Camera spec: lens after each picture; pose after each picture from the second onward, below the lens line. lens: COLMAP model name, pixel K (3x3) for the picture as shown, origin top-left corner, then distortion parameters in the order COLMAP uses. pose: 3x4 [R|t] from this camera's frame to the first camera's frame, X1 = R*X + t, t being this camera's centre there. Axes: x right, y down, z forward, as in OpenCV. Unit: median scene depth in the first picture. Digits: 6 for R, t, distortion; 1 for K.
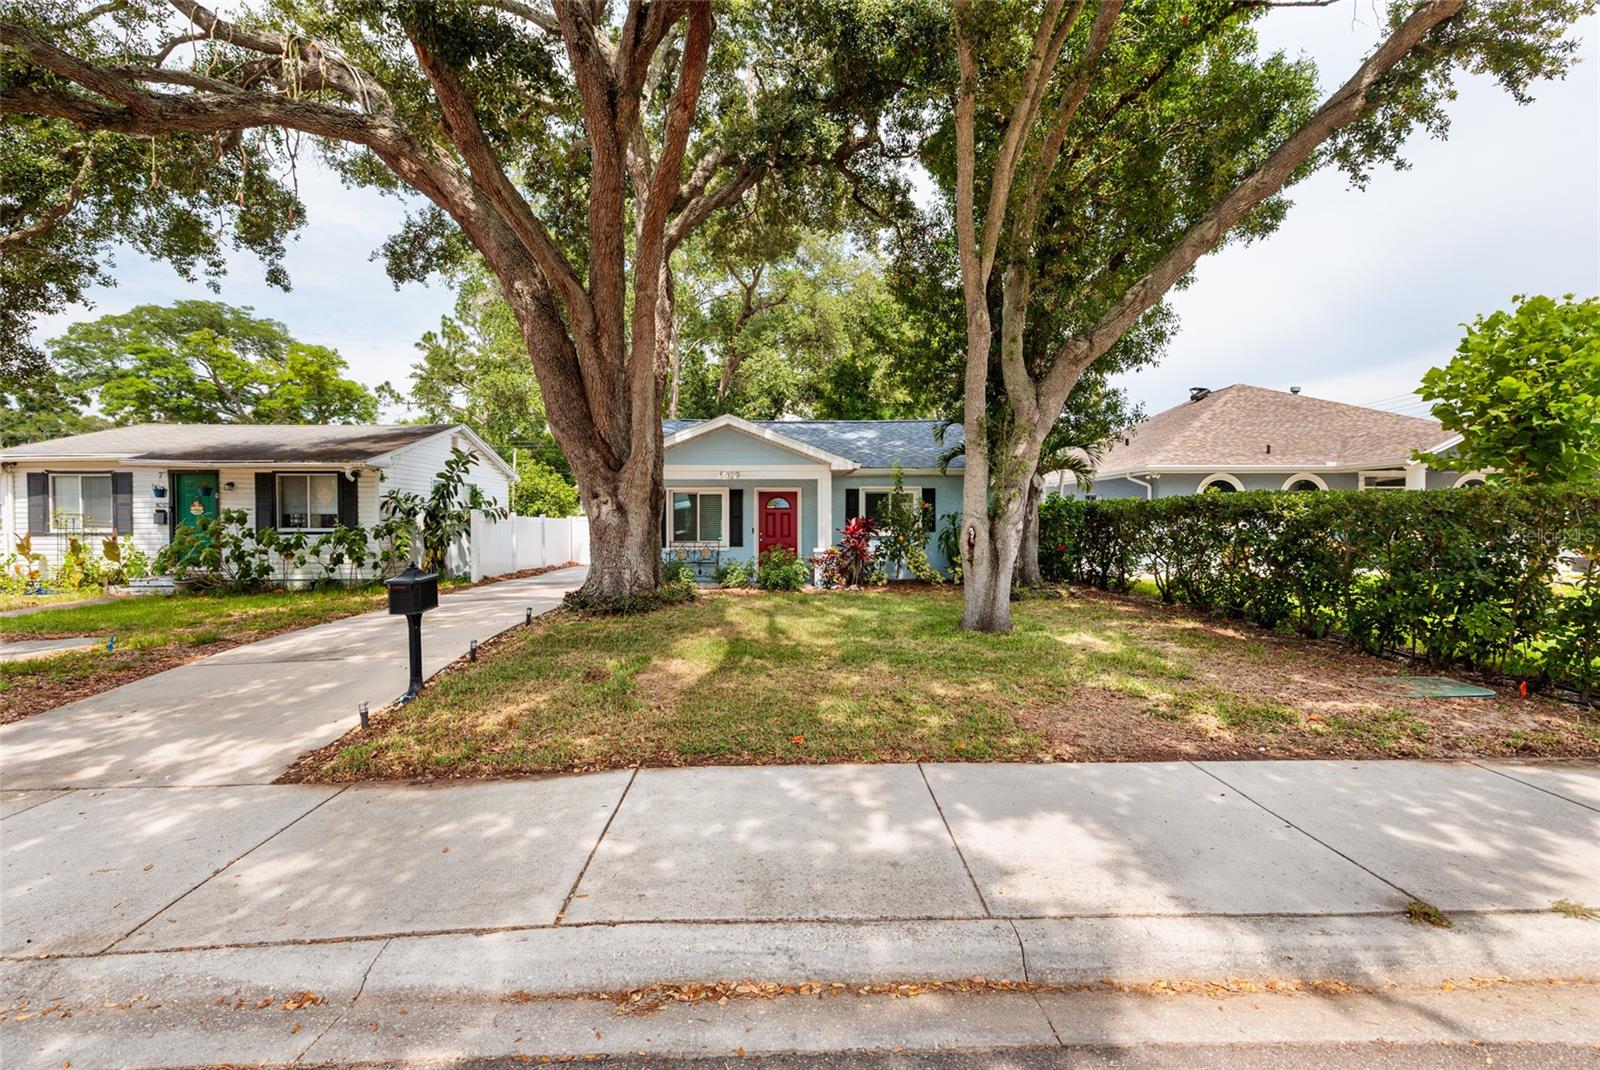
lens RADIAL K [[695.2, 0, 791.5], [0, 695.2, 525.6], [0, 0, 1]] dist [0.009151, 0.000256]
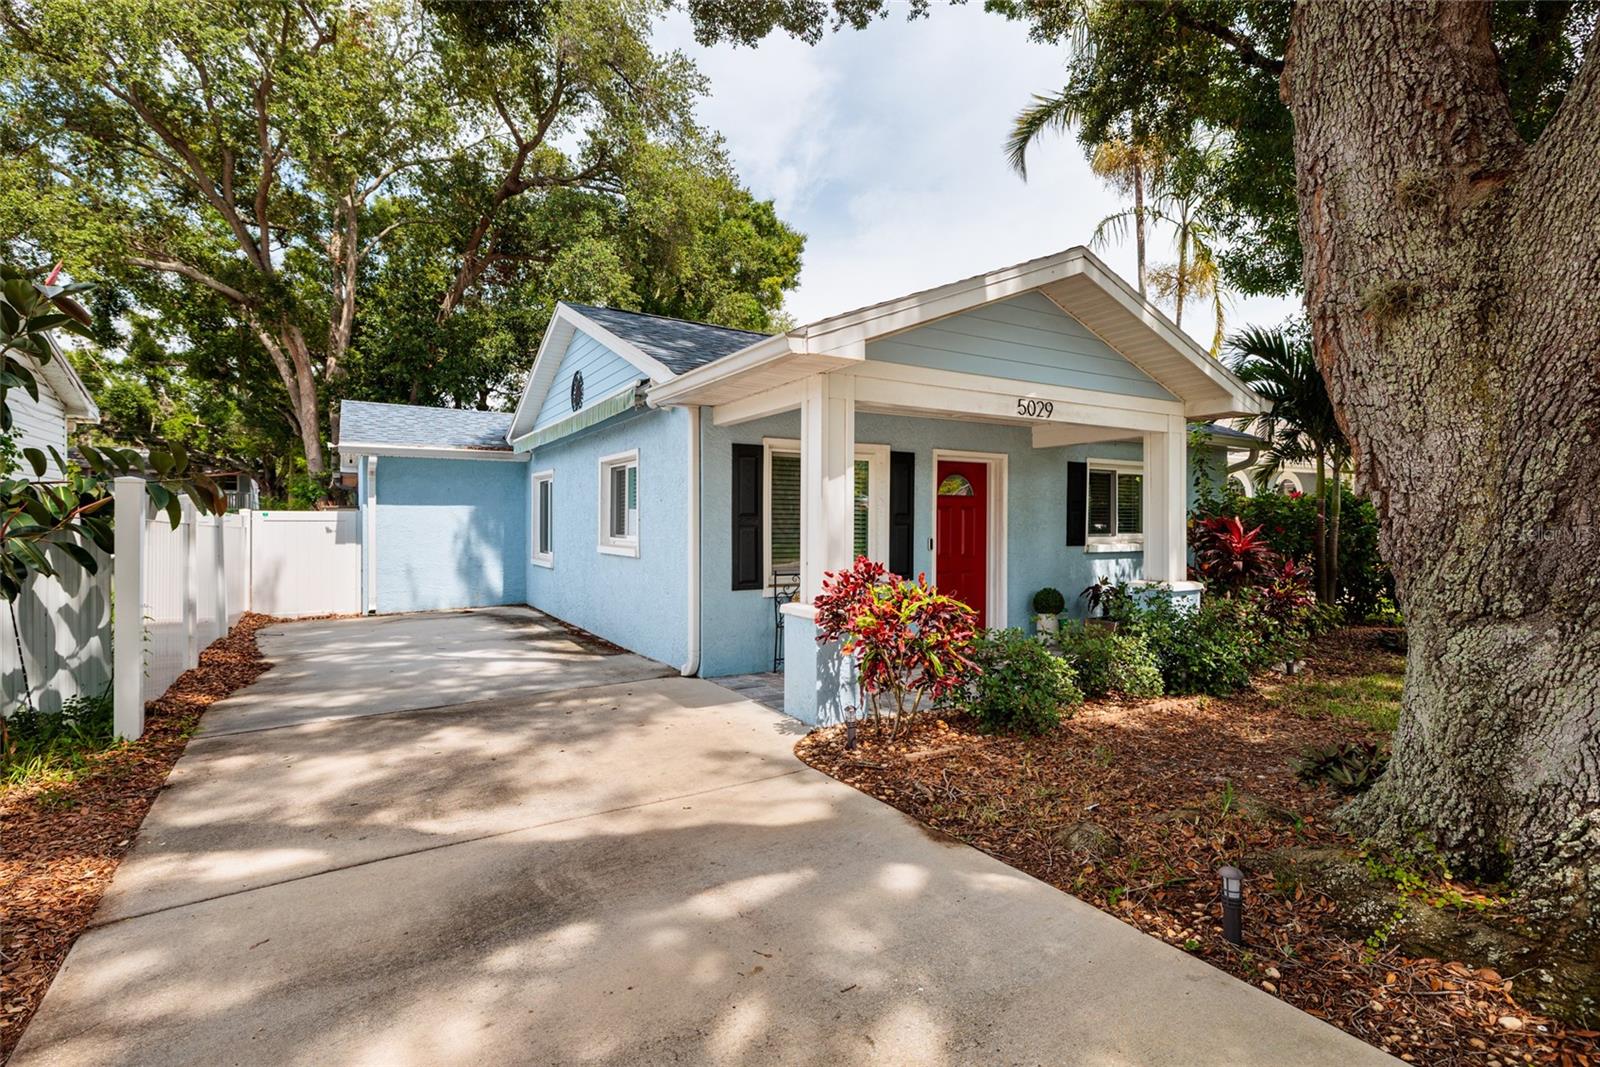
lens RADIAL K [[760.6, 0, 800.0], [0, 760.6, 533.5], [0, 0, 1]] dist [-0.000850, -0.000271]
pose [[0.864620, -0.003647, 0.502414, -0.478701], [0.001052, 0.999985, 0.005448, -0.003113], [-0.502426, -0.004182, 0.864610, 0.770441]]
